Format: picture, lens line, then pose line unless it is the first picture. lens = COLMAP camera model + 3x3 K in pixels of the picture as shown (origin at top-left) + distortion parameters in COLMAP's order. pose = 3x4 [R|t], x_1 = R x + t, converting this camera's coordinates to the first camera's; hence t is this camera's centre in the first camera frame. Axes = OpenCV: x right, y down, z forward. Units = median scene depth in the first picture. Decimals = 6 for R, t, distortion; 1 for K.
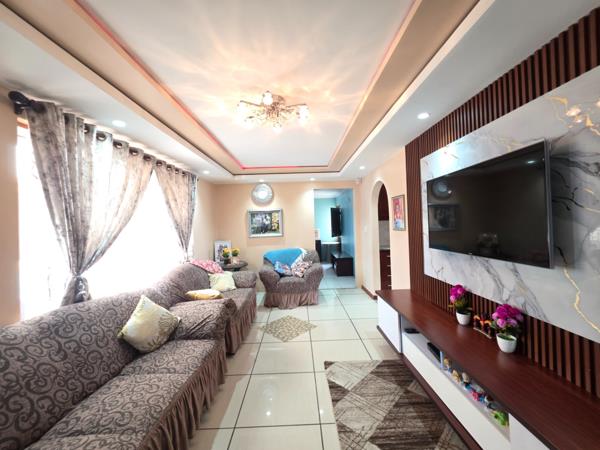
lens RADIAL K [[241.4, 0, 300.8], [0, 241.4, 224.1], [0, 0, 1]] dist [-0.002269, 0.000243]
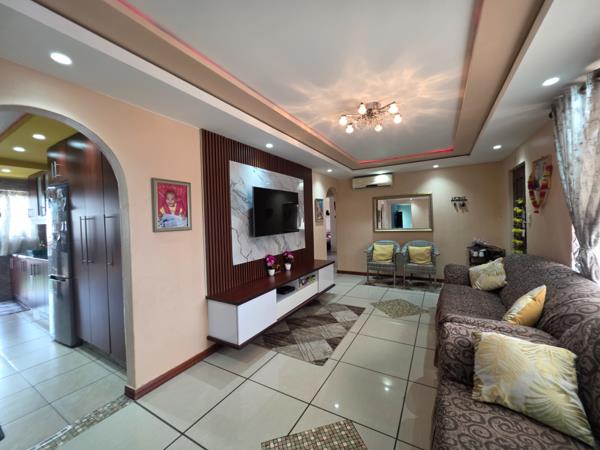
lens RADIAL K [[241.4, 0, 299.0], [0, 241.4, 222.1], [0, 0, 1]] dist [-0.002269, 0.000243]
pose [[-0.853664, 0.051087, 0.518313, -0.411322], [0.059197, 0.998246, -0.000893, 0.036304], [-0.517450, 0.029920, -0.855190, 2.275016]]
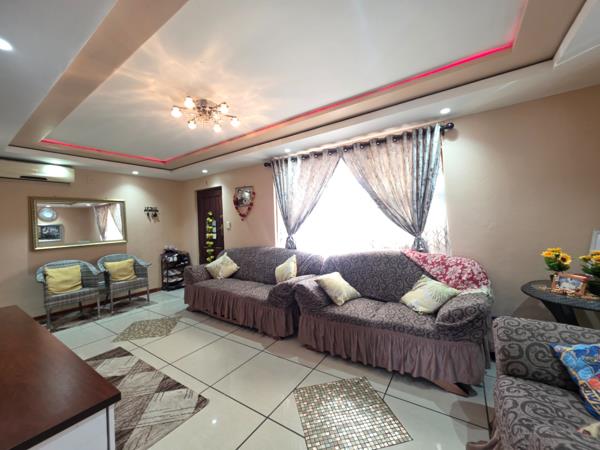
lens RADIAL K [[241.4, 0, 303.9], [0, 241.4, 222.7], [0, 0, 1]] dist [-0.002269, 0.000243]
pose [[-0.555009, 0.056799, -0.829903, 0.635980], [0.055251, 0.997980, 0.031353, 0.045823], [0.830008, -0.028452, -0.557026, 2.072371]]
